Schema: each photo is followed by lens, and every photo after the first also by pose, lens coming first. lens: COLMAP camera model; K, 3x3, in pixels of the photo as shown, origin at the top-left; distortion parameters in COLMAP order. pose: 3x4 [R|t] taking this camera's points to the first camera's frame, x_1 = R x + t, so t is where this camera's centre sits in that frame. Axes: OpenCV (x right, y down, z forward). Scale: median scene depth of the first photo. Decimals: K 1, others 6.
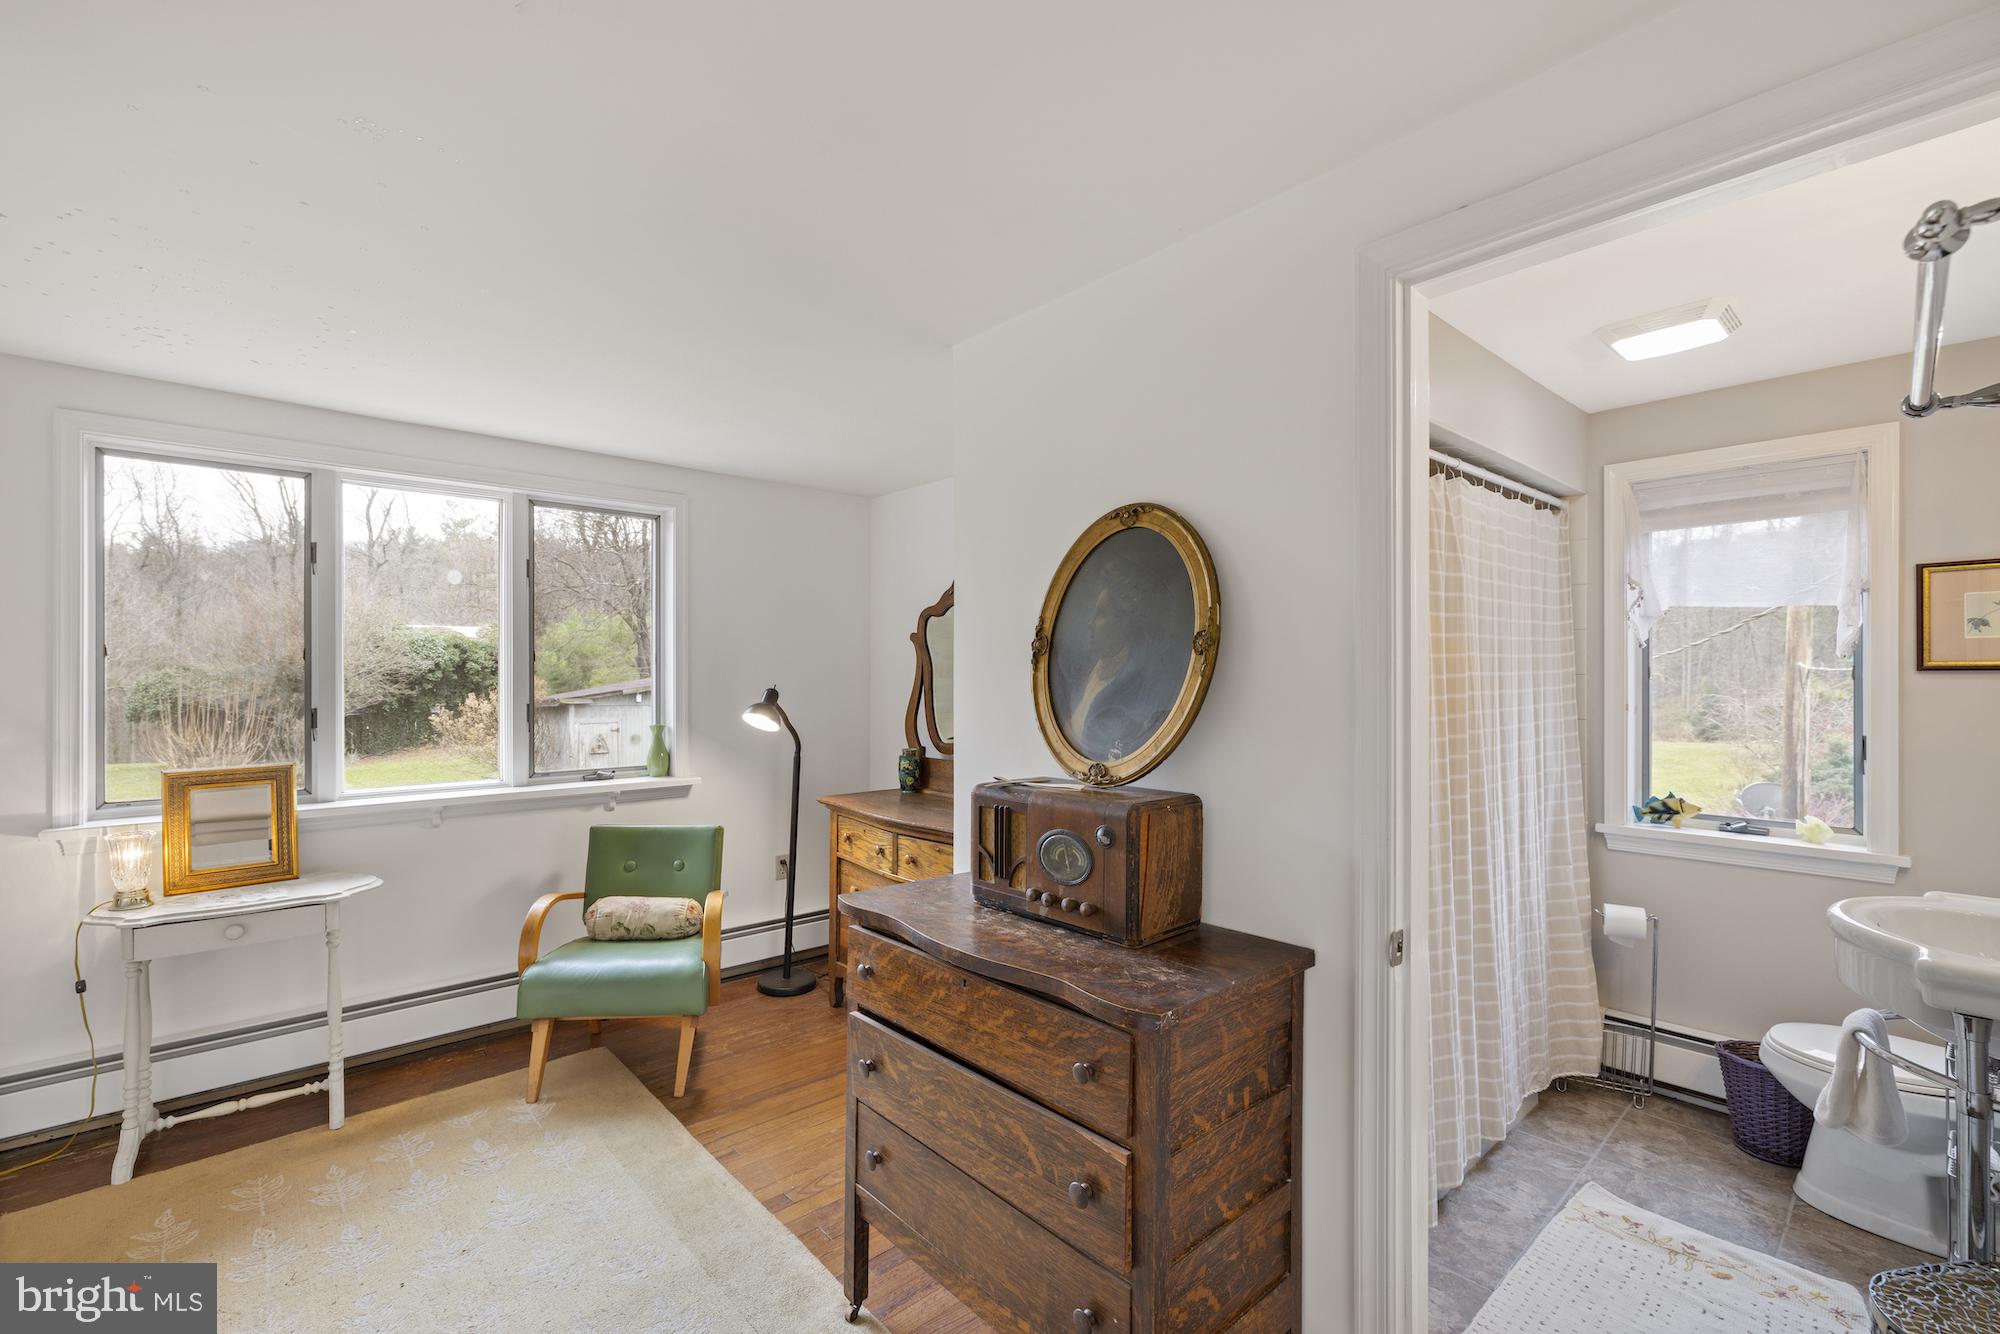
lens RADIAL K [[870.4, 0, 979.7], [0, 870.4, 670.6], [0, 0, 1]] dist [0.002379, 0.000157]
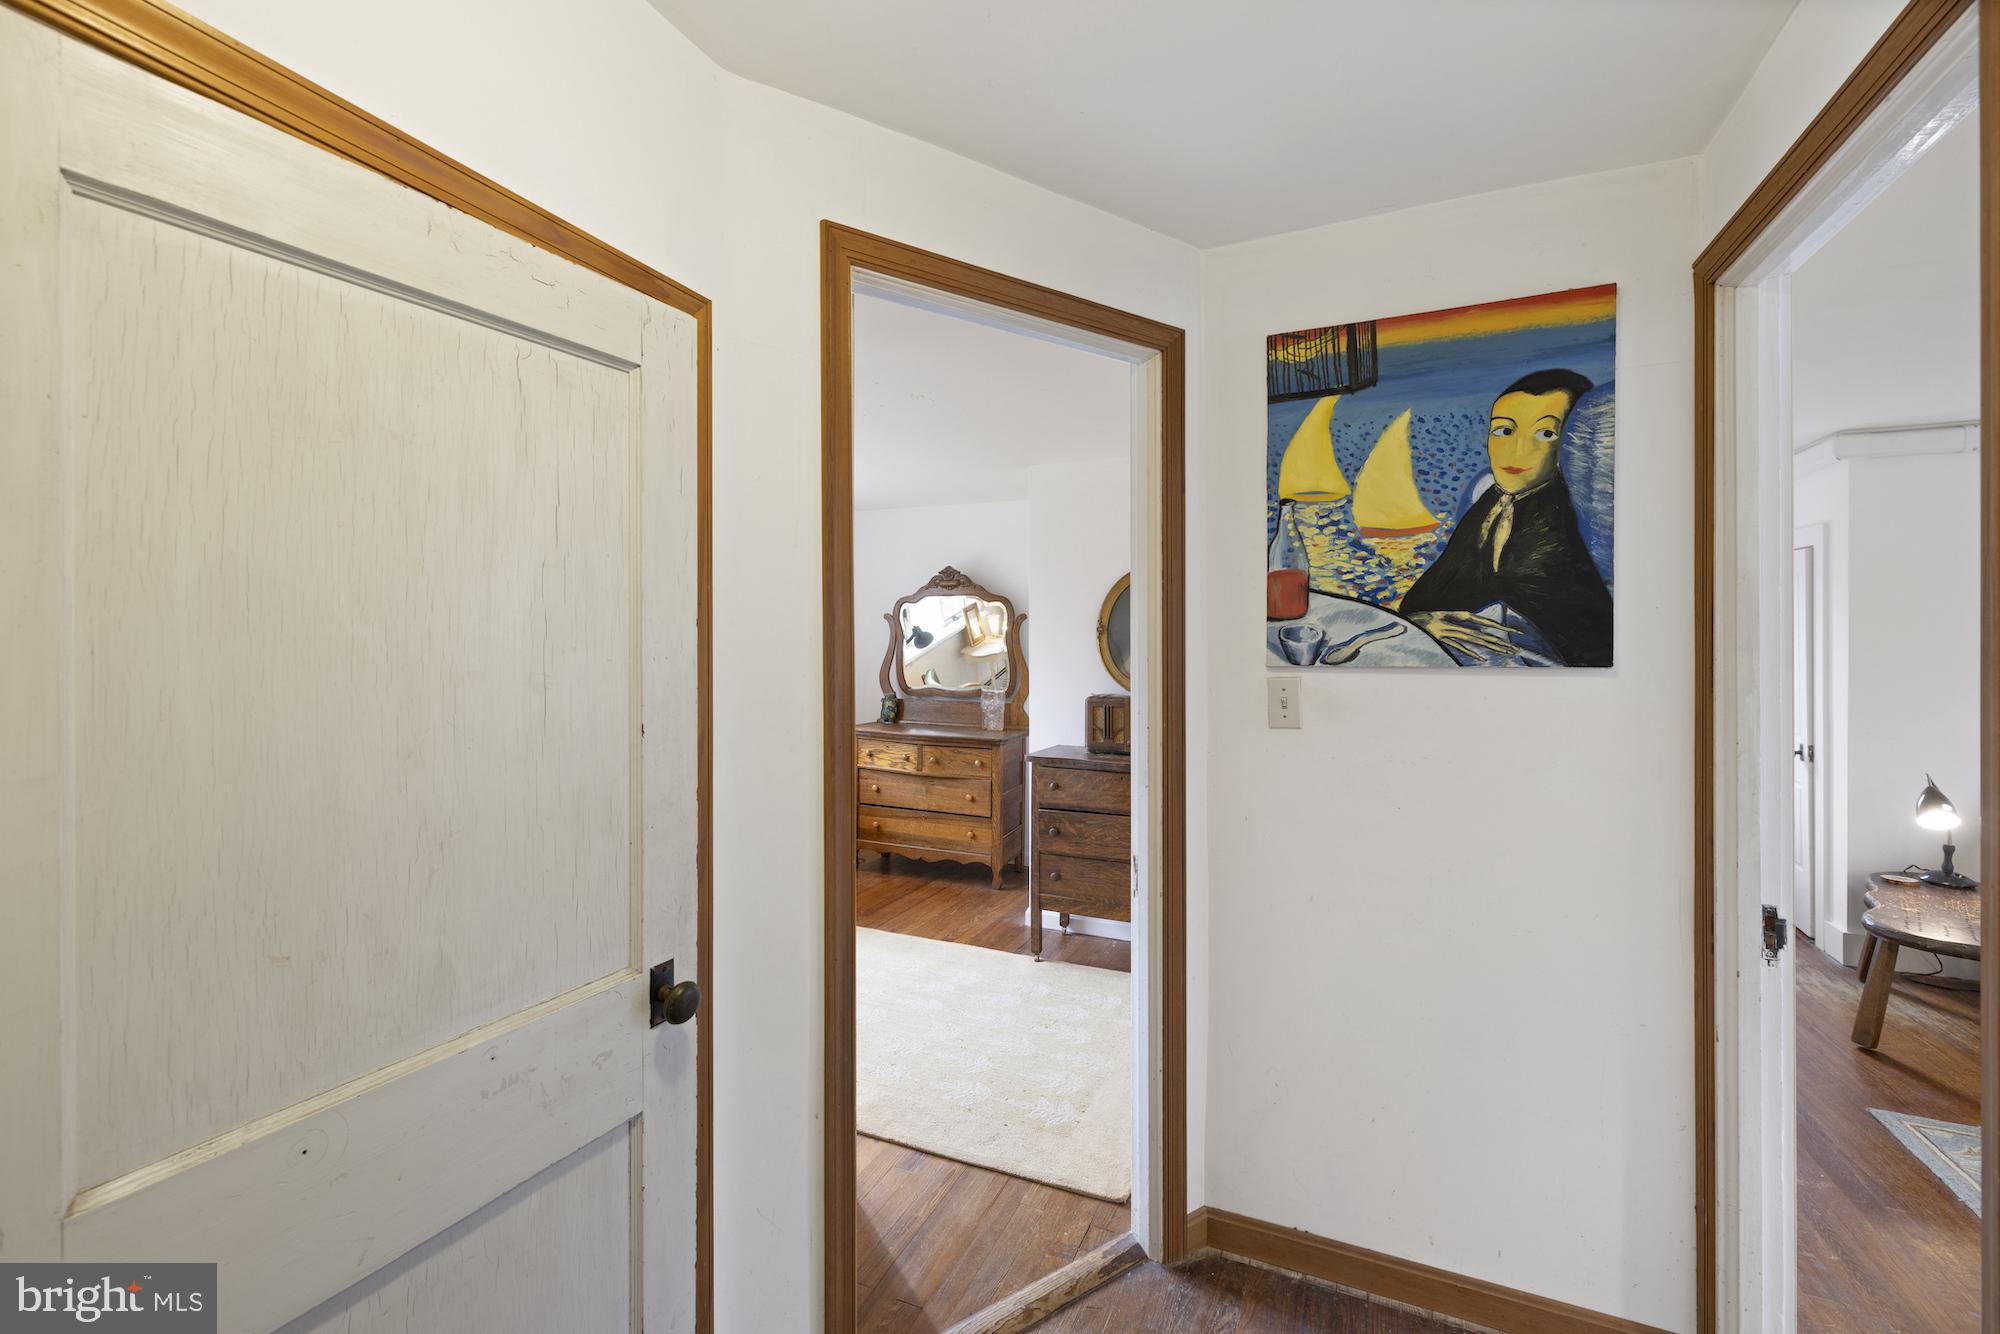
lens RADIAL K [[870.4, 0, 998.1], [0, 870.4, 648.8], [0, 0, 1]] dist [0.002379, 0.000157]
pose [[0.893921, 0.002835, 0.448215, -0.721775], [-0.008519, 0.999907, 0.010667, -0.002124], [-0.448143, -0.013354, 0.893862, -0.483421]]
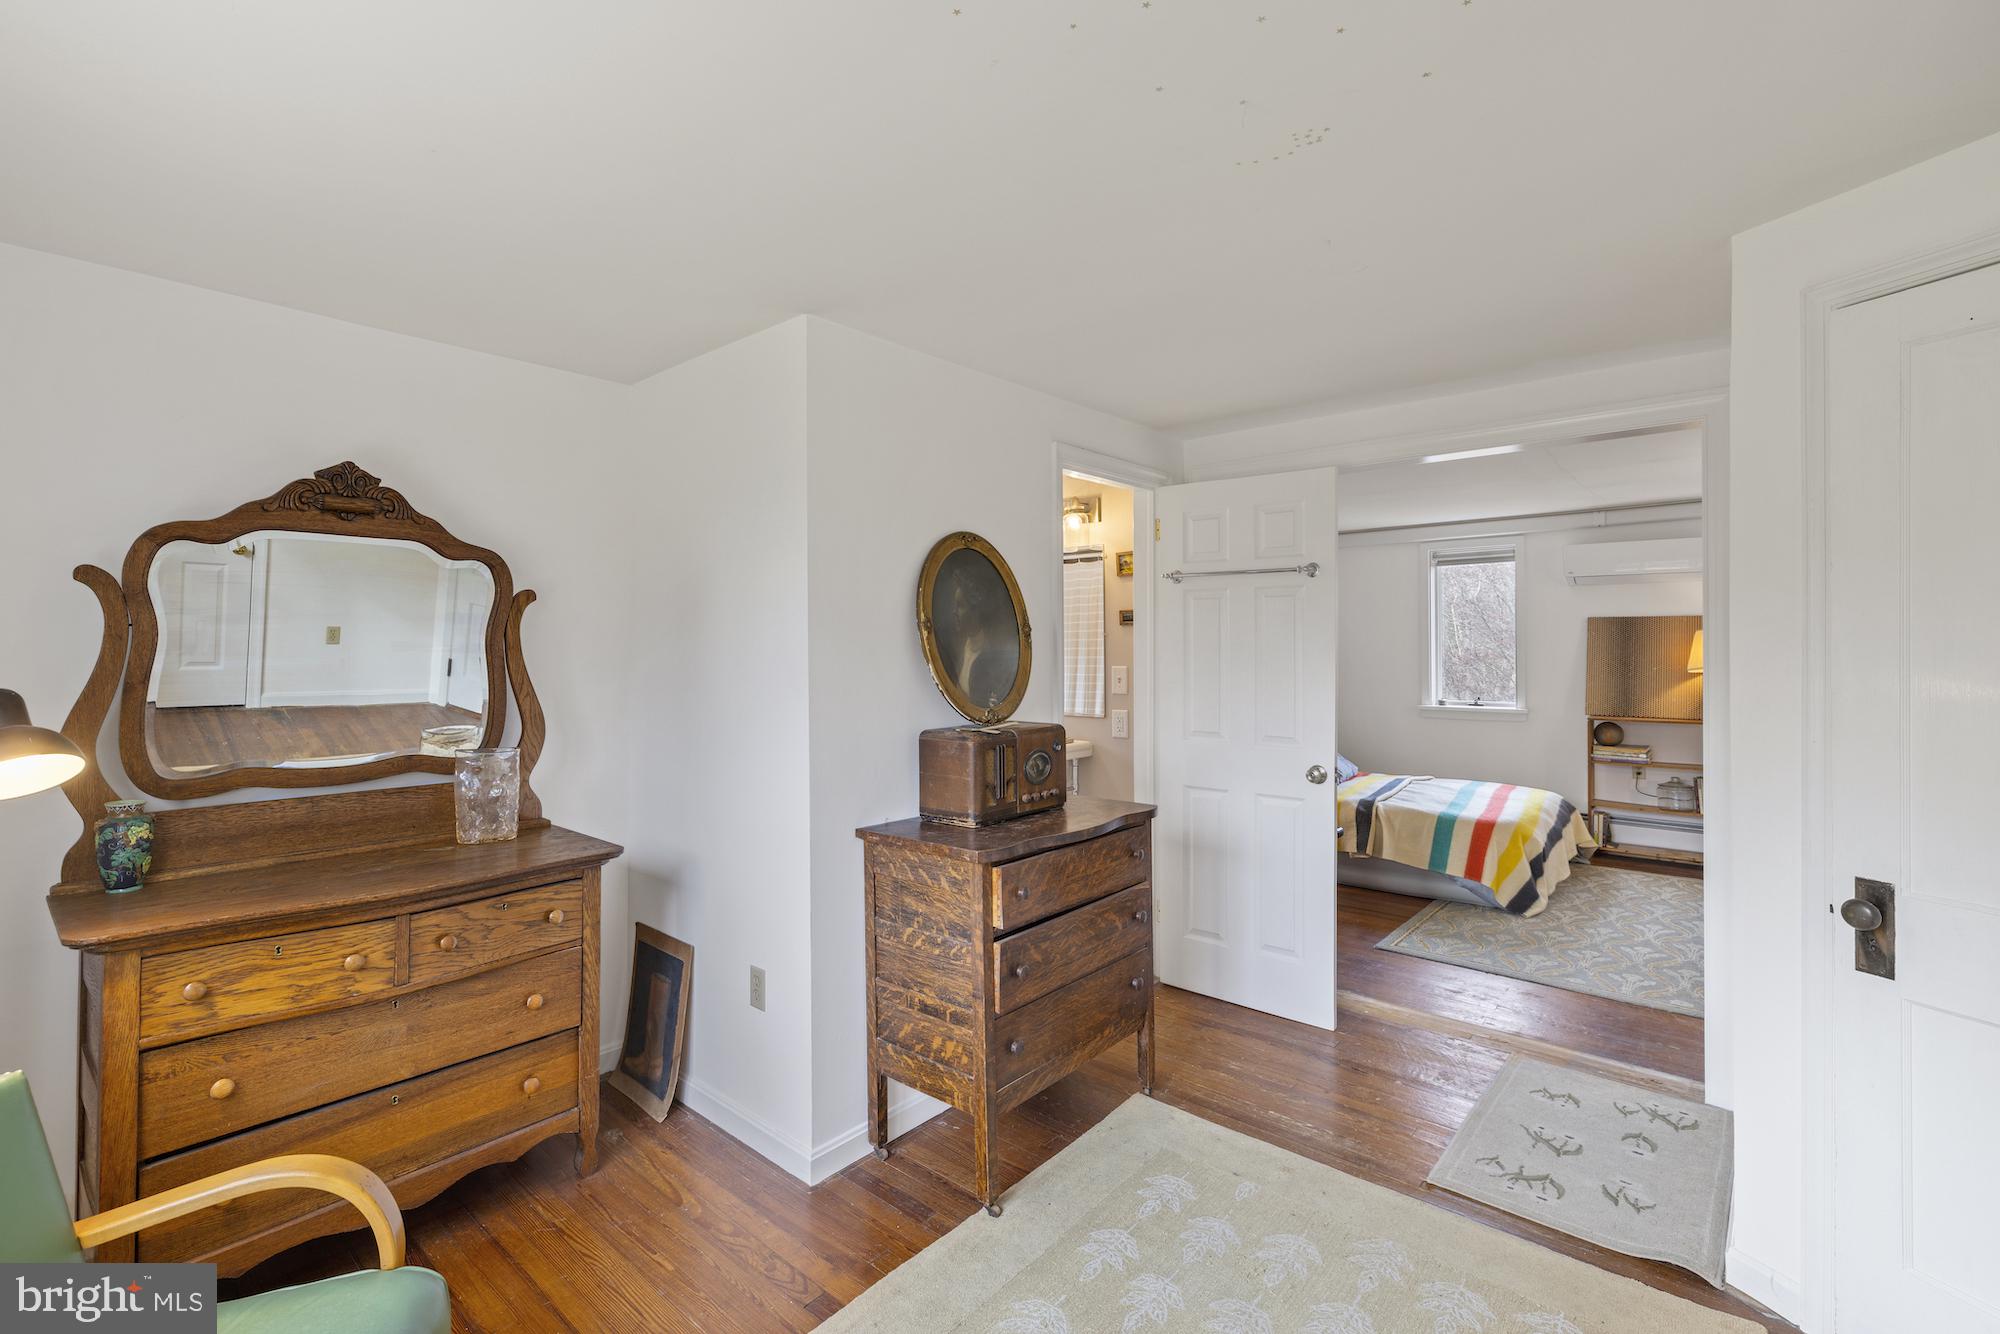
lens RADIAL K [[870.4, 0, 1002.3], [0, 870.4, 646.7], [0, 0, 1]] dist [0.002379, 0.000157]
pose [[-0.144081, 0.000379, 0.989566, -0.811349], [-0.002583, 0.999996, -0.000759, 0.001294], [-0.989562, -0.002665, -0.144080, 0.733608]]
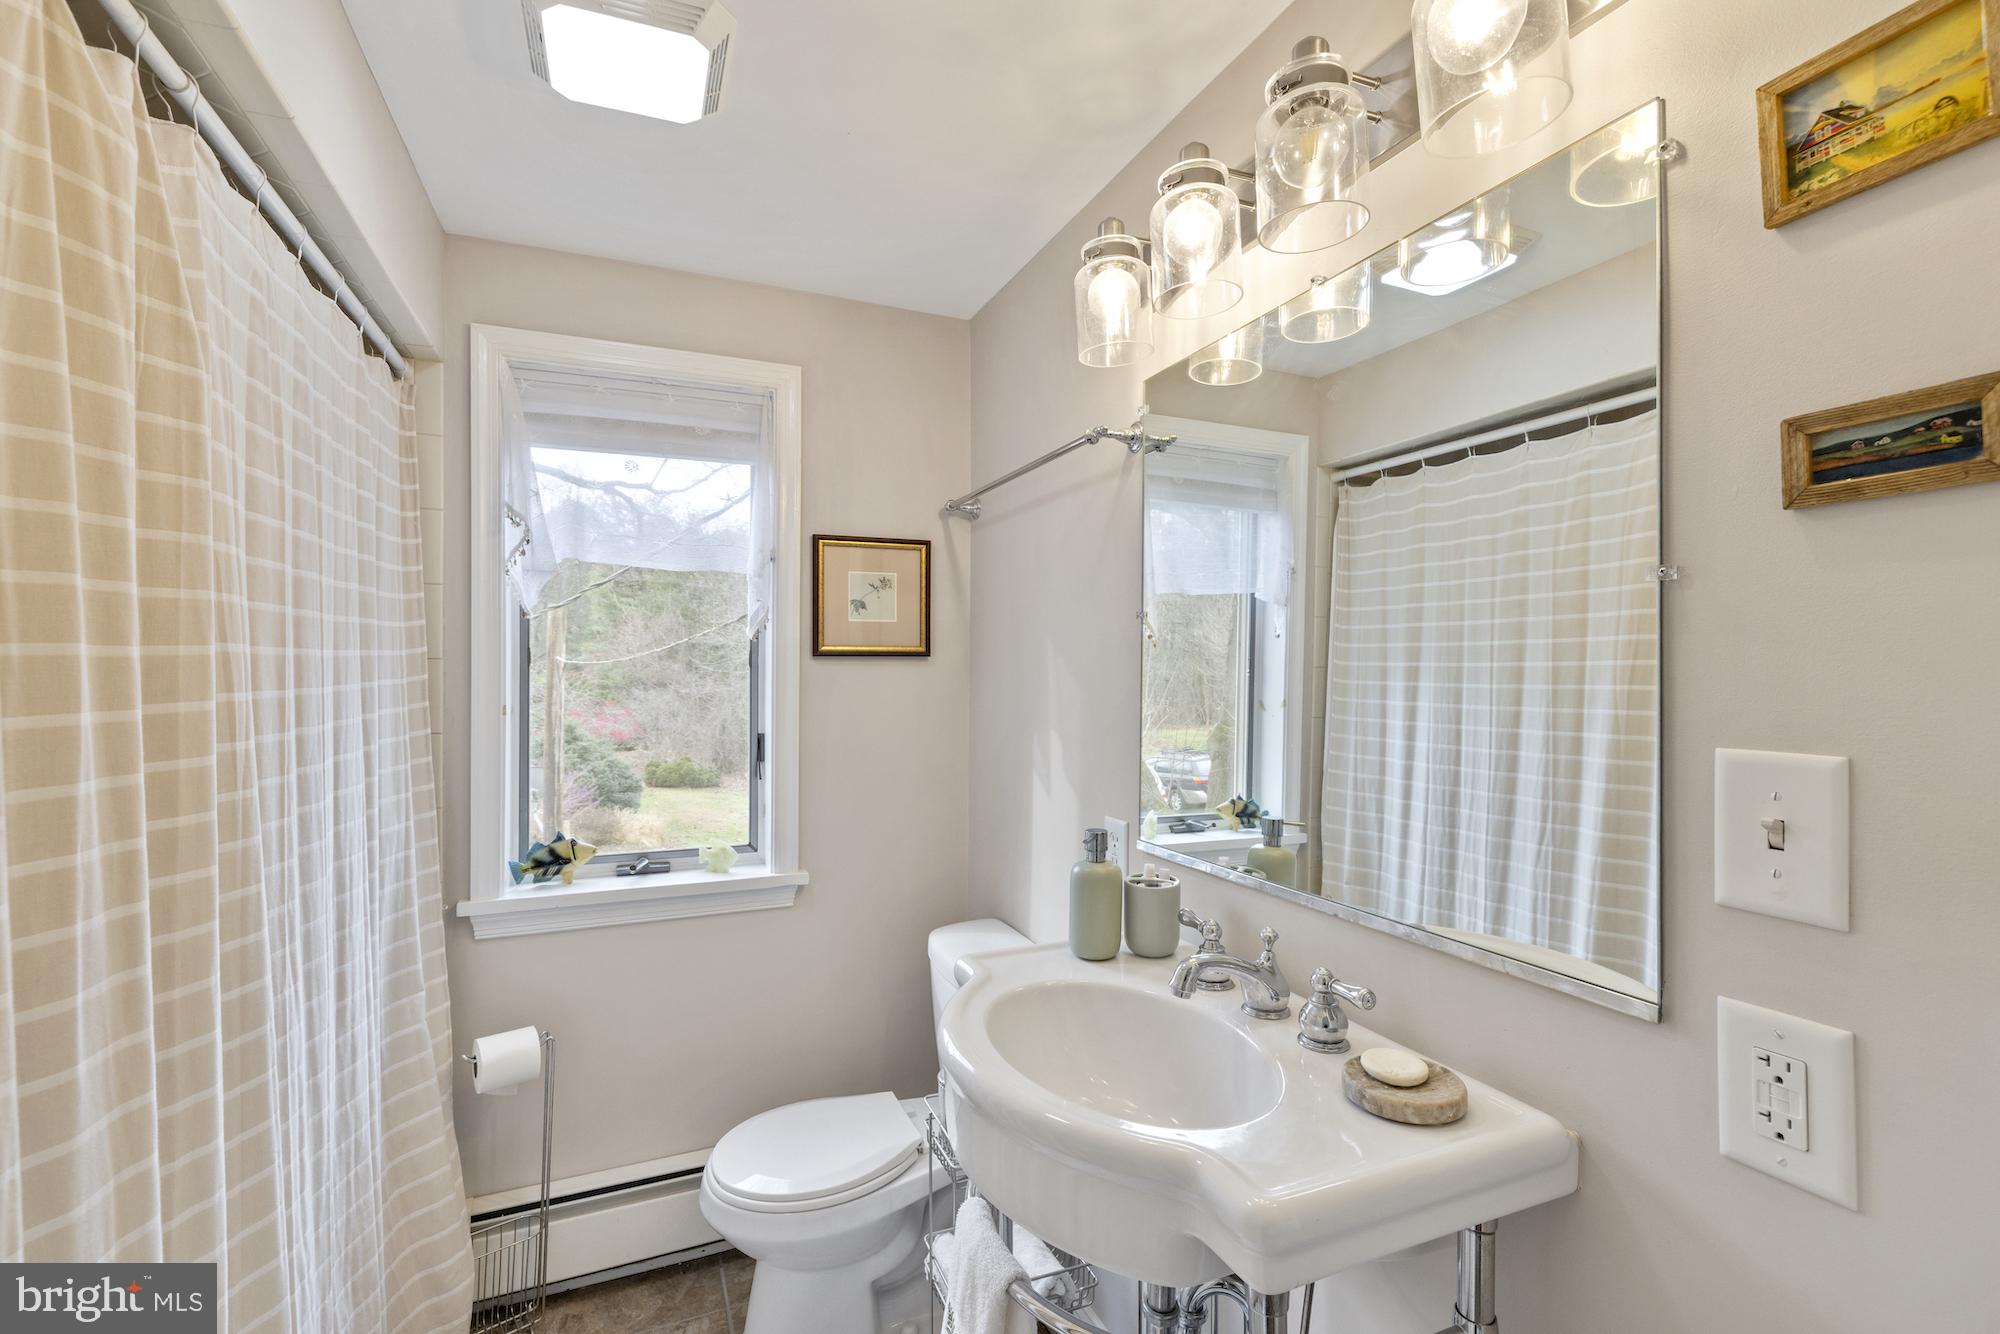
lens RADIAL K [[870.4, 0, 980.8], [0, 870.4, 668.0], [0, 0, 1]] dist [0.002379, 0.000157]
pose [[0.332717, 0.002223, 0.943024, 0.262522], [-0.006749, 0.999977, 0.000024, 0.008816], [-0.943002, -0.006373, 0.332725, 0.468747]]
